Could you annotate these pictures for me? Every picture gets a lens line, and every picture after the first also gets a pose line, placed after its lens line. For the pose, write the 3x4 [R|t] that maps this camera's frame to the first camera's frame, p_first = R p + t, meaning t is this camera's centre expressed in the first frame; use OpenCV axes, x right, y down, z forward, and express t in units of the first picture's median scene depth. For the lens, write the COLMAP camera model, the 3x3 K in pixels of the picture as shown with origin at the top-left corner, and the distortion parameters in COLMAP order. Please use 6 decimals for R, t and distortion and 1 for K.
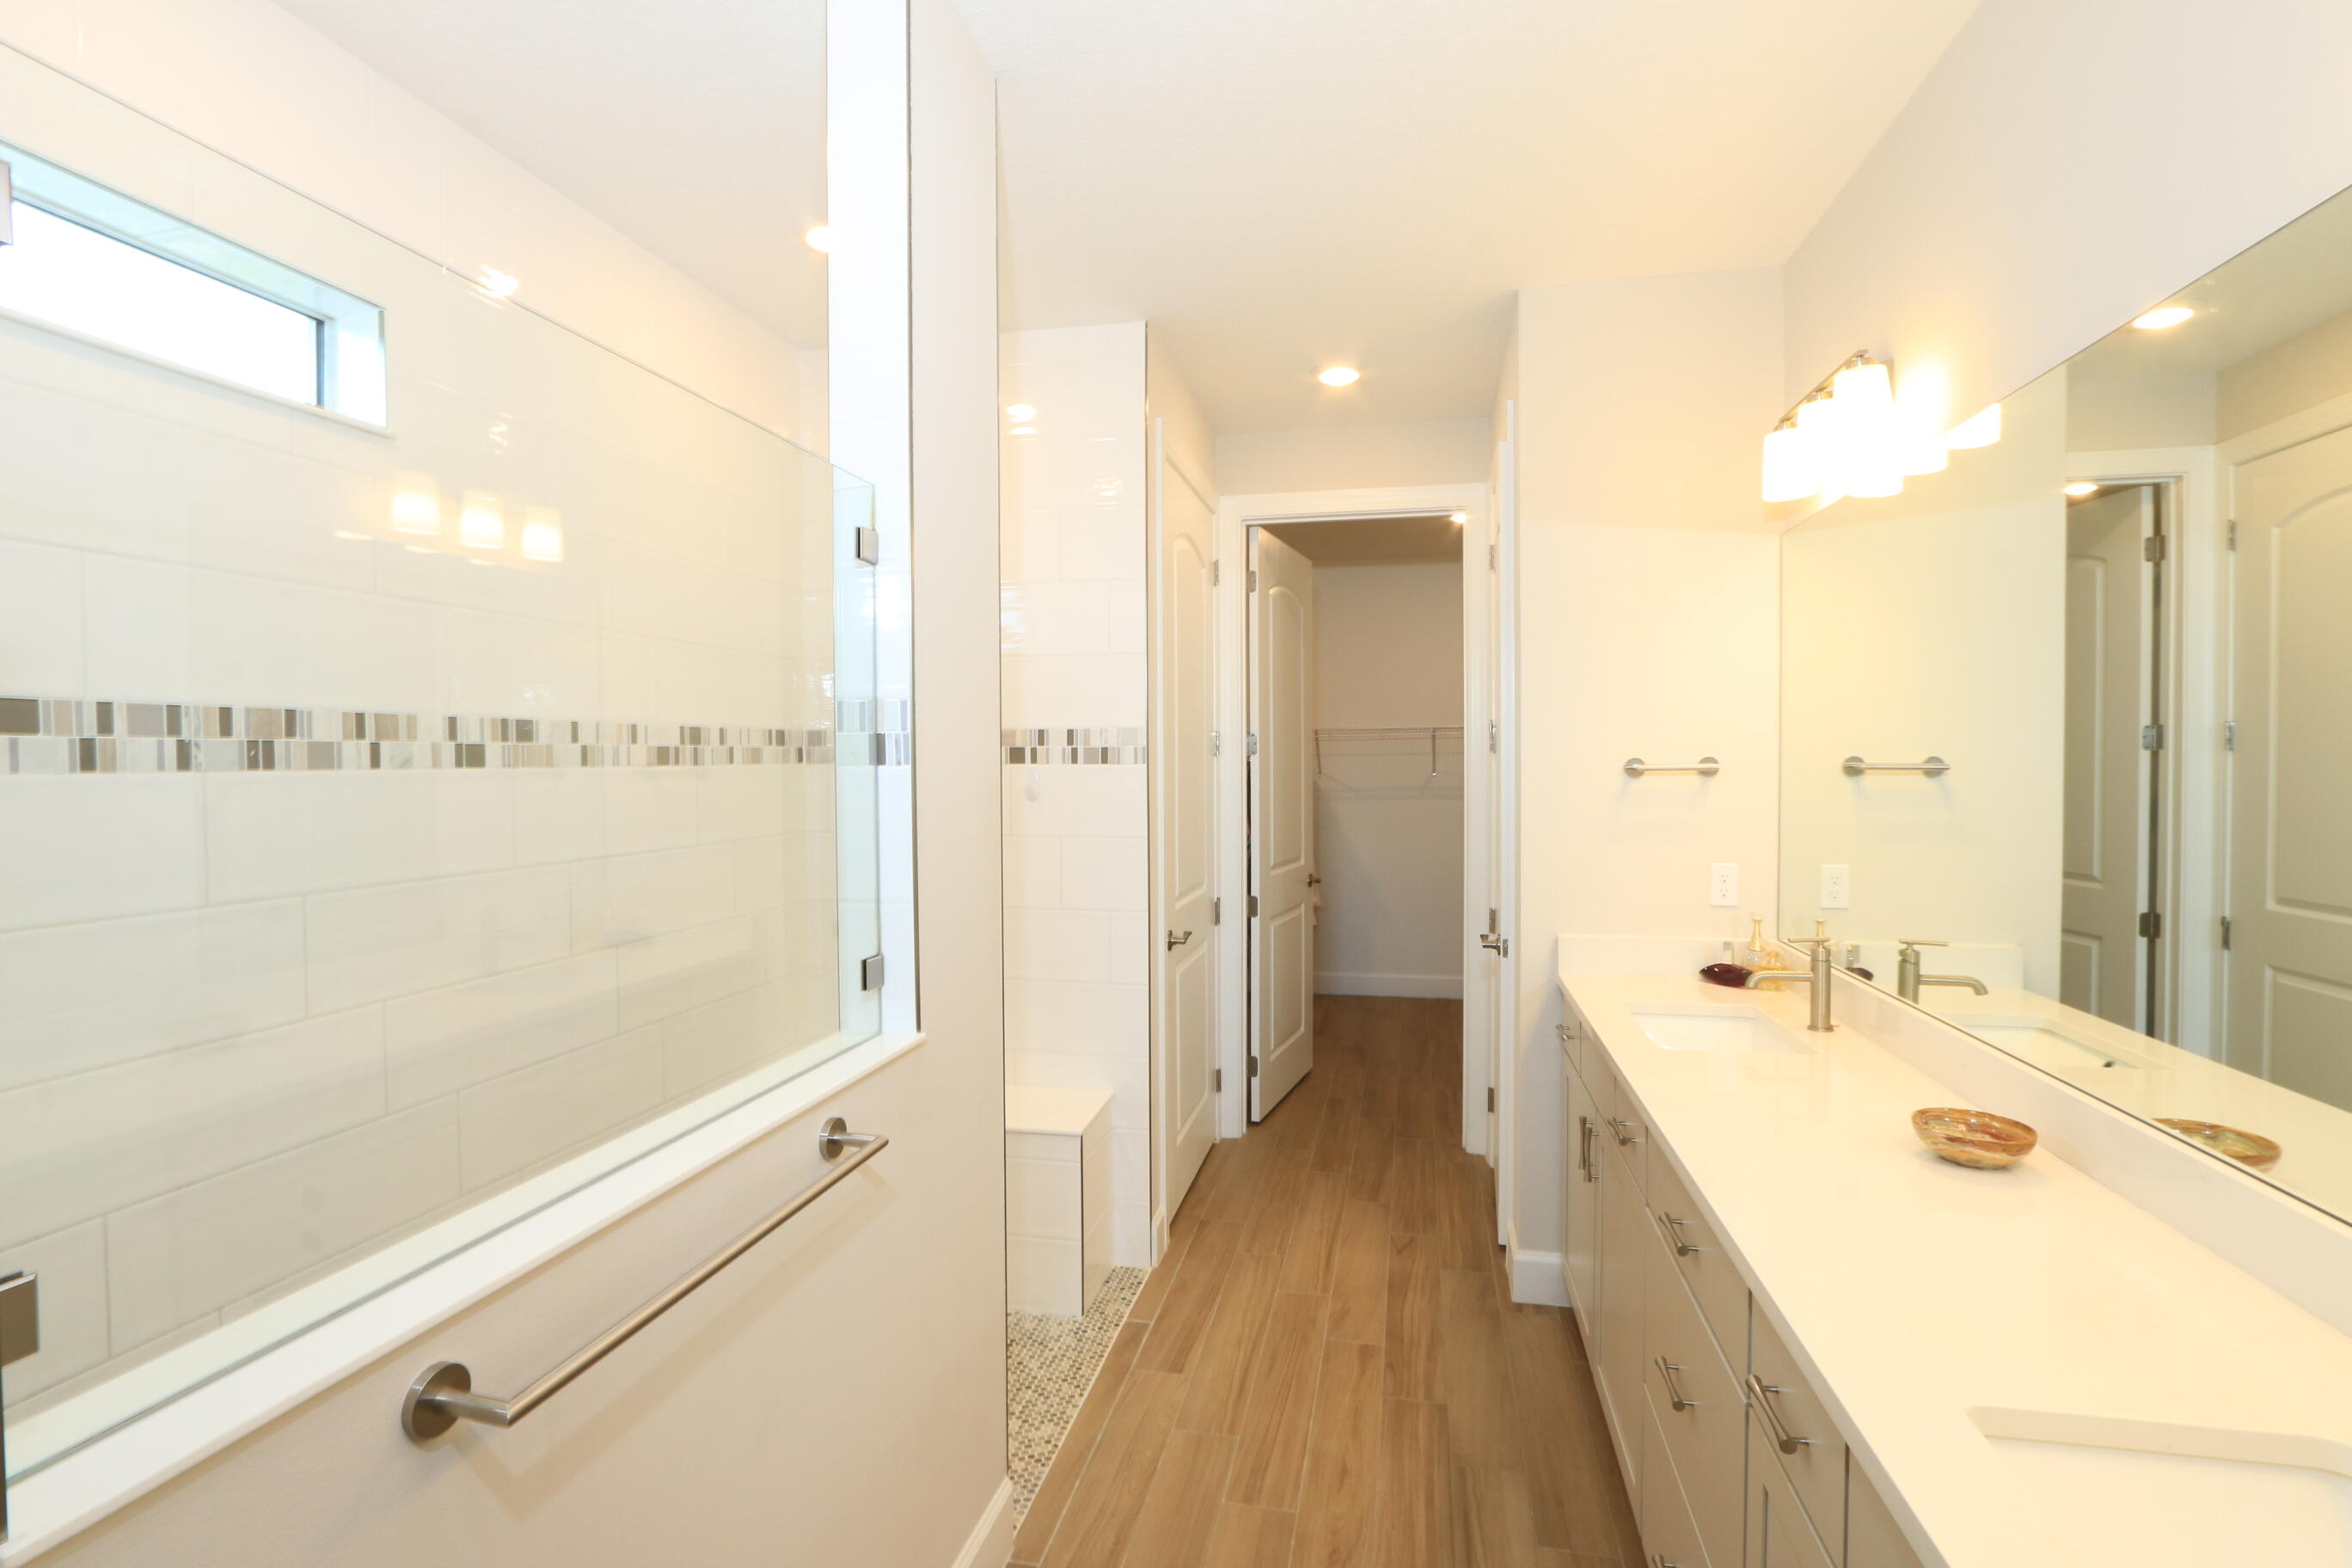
lens RADIAL K [[1078.2, 0, 1197.6], [0, 1078.2, 781.2], [0, 0, 1]] dist [-0.025947, 0.005700]
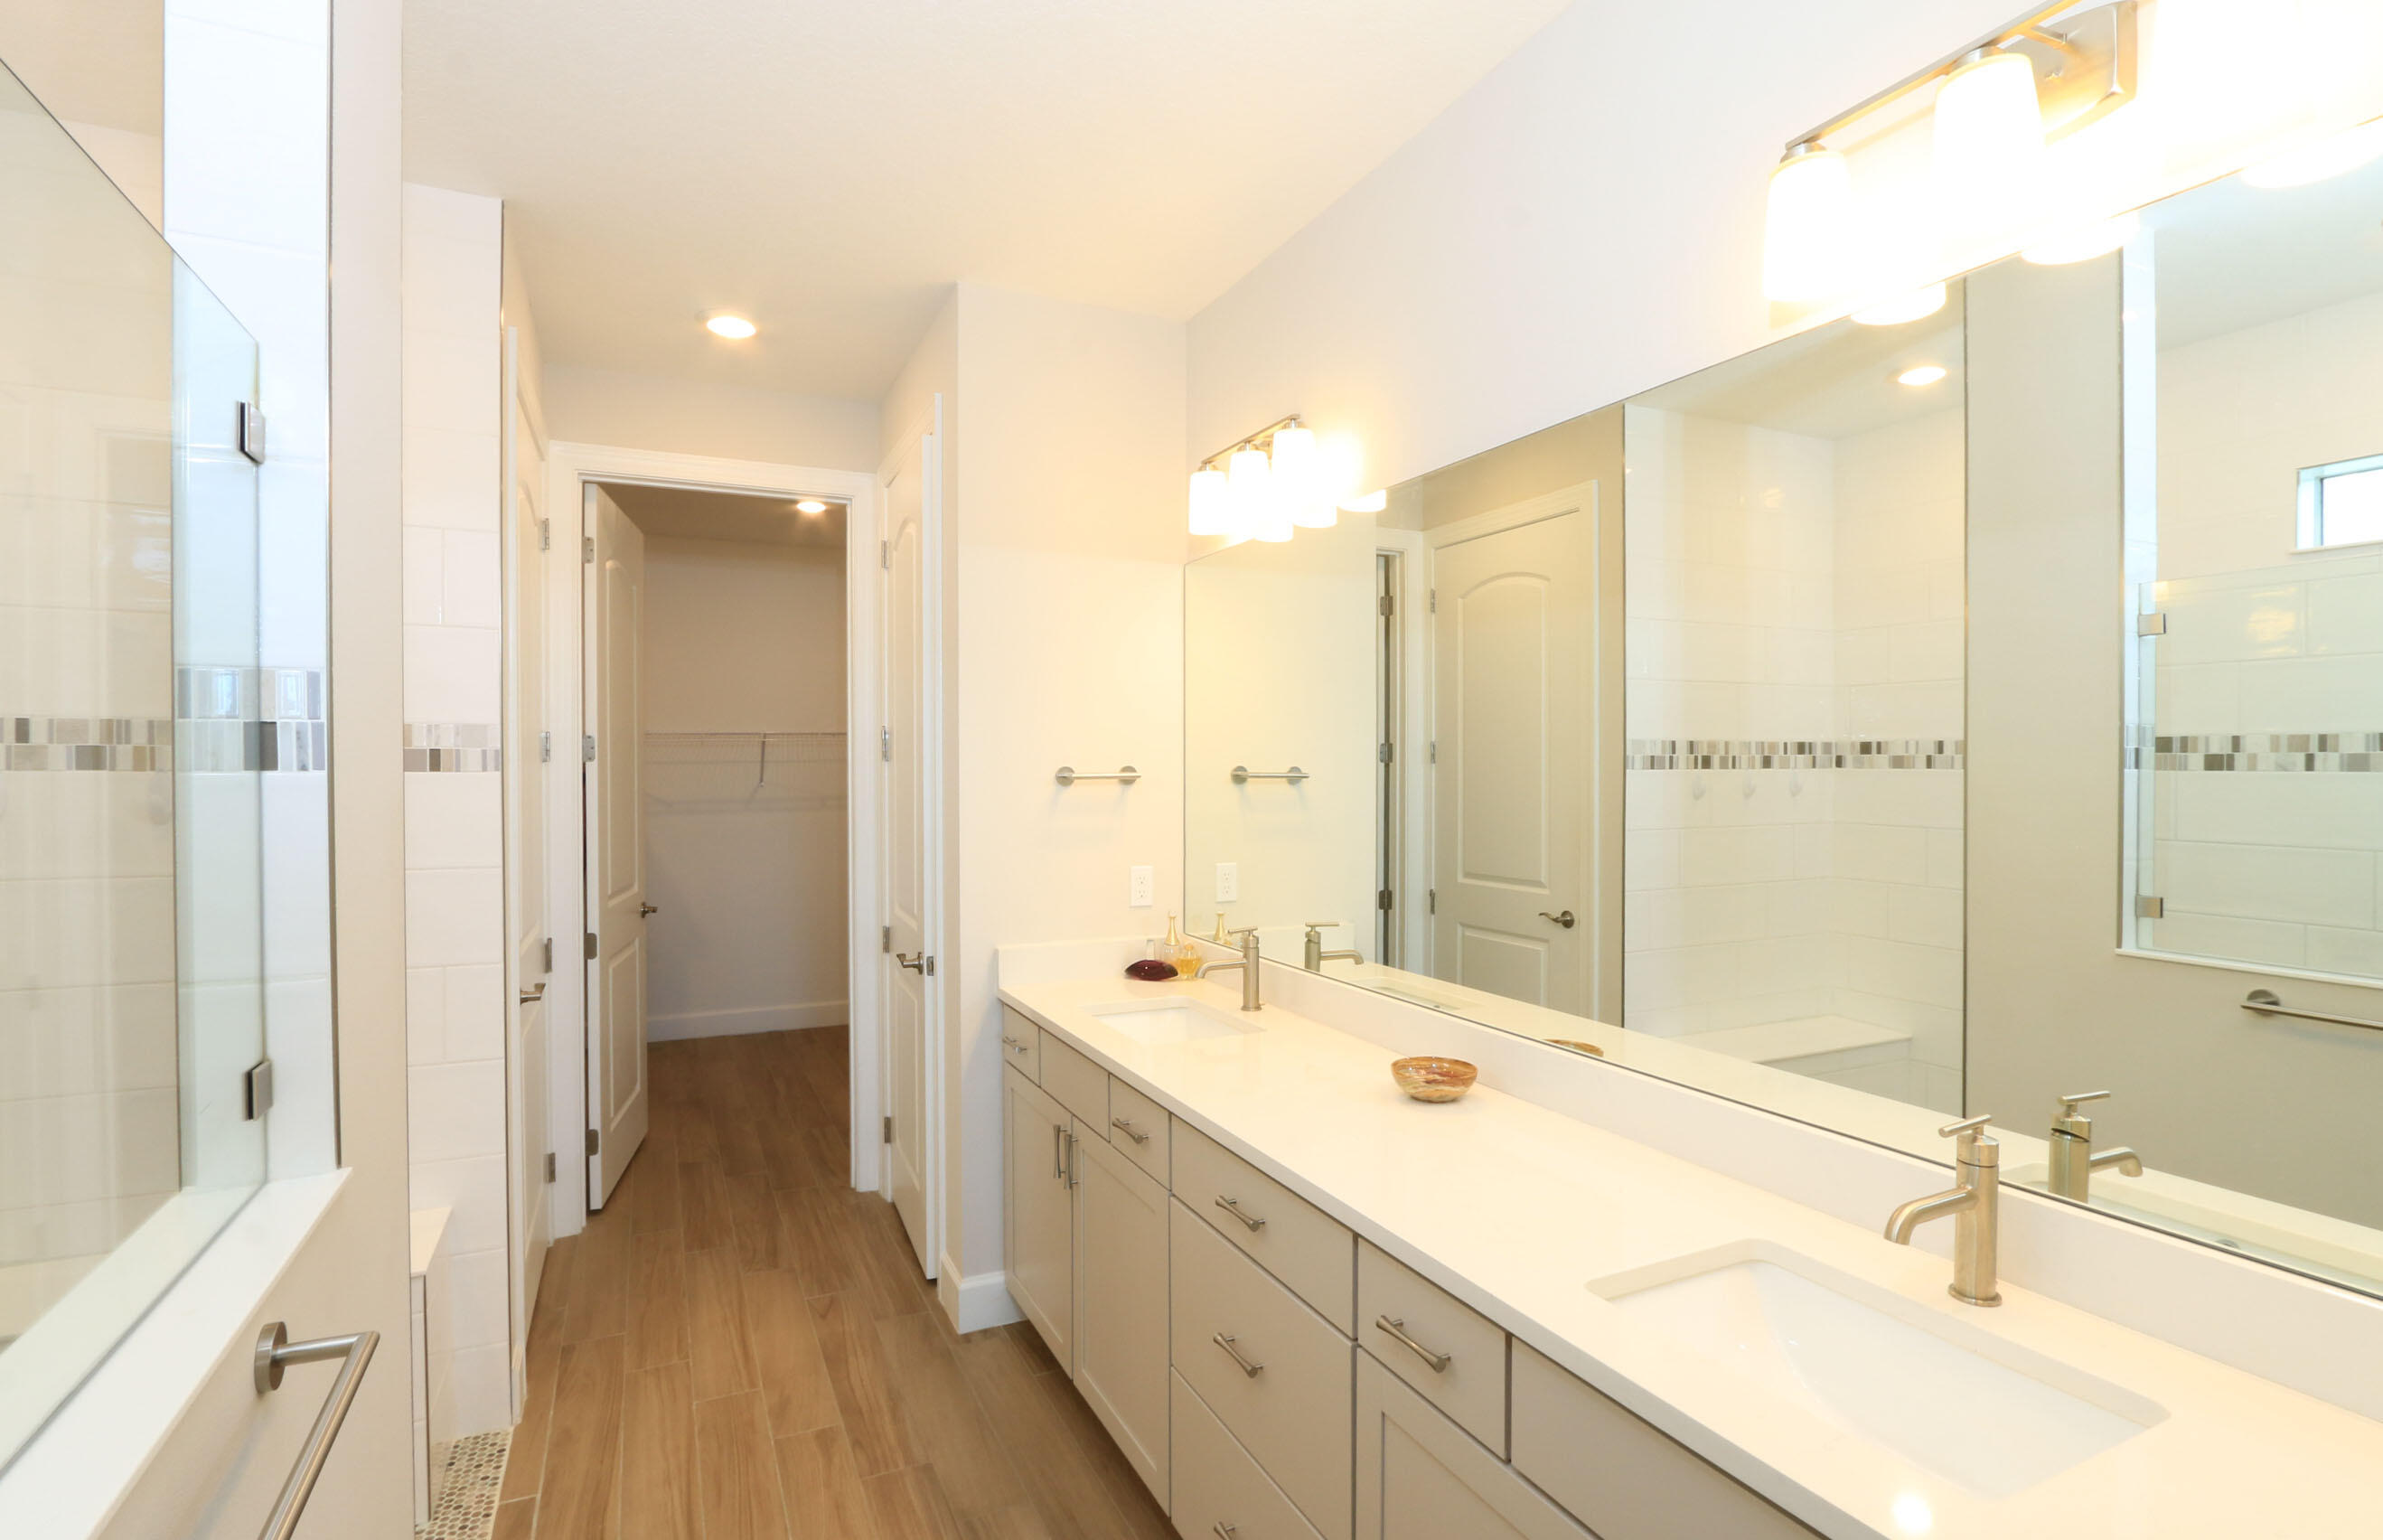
lens RADIAL K [[1126.3, 0, 1196.5], [0, 1126.3, 775.7], [0, 0, 1]] dist [-0.021579, 0.001678]
pose [[0.798028, 0.000814, 0.602620, -0.145546], [0.007597, 0.999906, -0.011411, 0.000022], [-0.602572, 0.013684, 0.797947, 0.069402]]
